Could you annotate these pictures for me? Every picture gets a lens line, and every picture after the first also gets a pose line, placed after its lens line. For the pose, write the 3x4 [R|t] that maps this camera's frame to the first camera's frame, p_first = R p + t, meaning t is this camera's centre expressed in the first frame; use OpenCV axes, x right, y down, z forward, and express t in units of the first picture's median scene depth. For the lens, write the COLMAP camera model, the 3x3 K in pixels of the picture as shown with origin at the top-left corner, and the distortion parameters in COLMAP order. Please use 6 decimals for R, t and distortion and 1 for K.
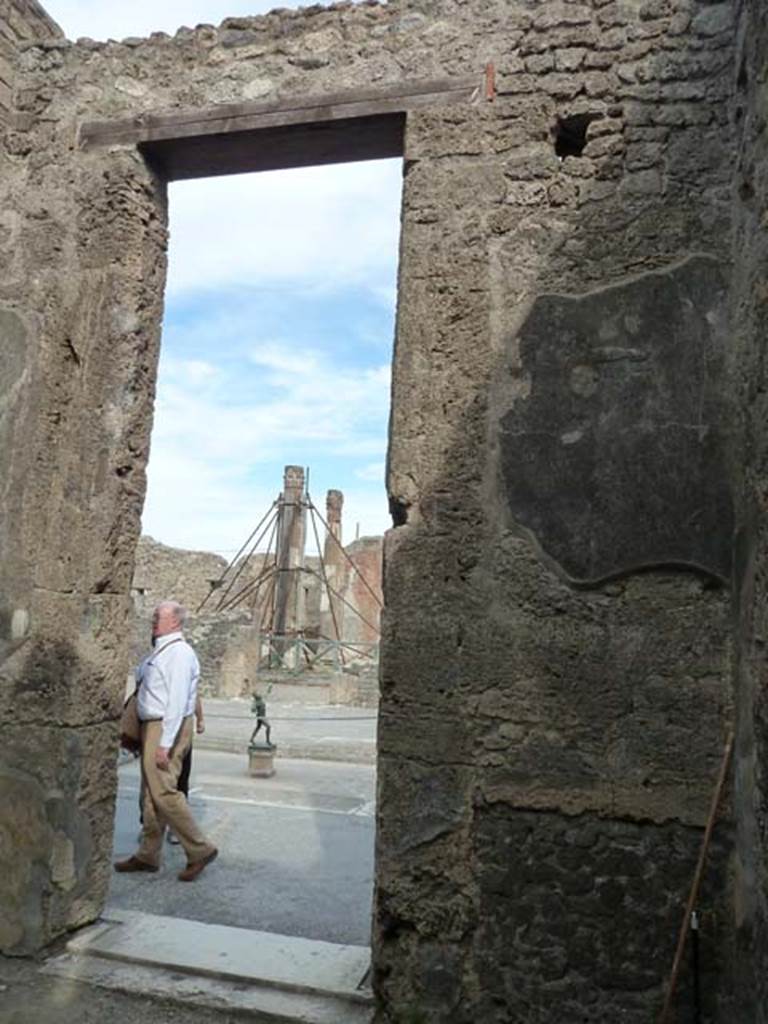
lens RADIAL K [[779.9, 0, 384.7], [0, 779.9, 511.1], [0, 0, 1]] dist [-0.036242, 0.025922]
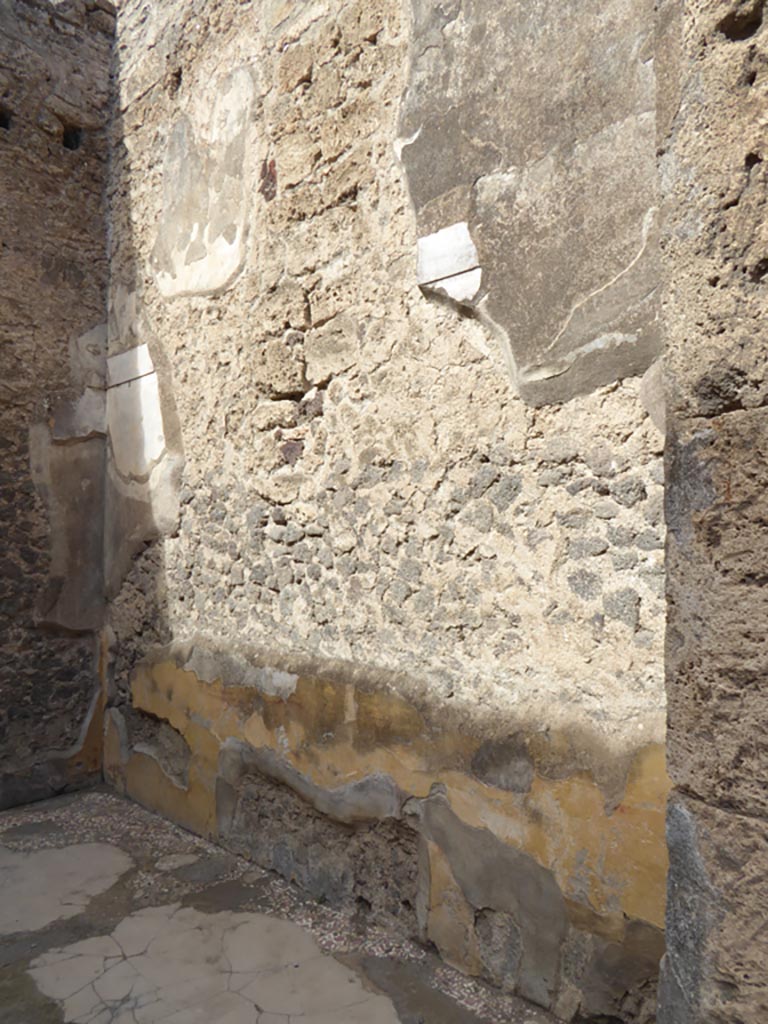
lens RADIAL K [[733.0, 0, 388.5], [0, 733.0, 513.2], [0, 0, 1]] dist [-0.026371, 0.006525]
pose [[-0.510769, -0.070645, -0.856810, -0.031006], [0.086605, 0.987320, -0.133034, 0.174416], [0.855345, -0.142154, -0.498175, 1.013560]]
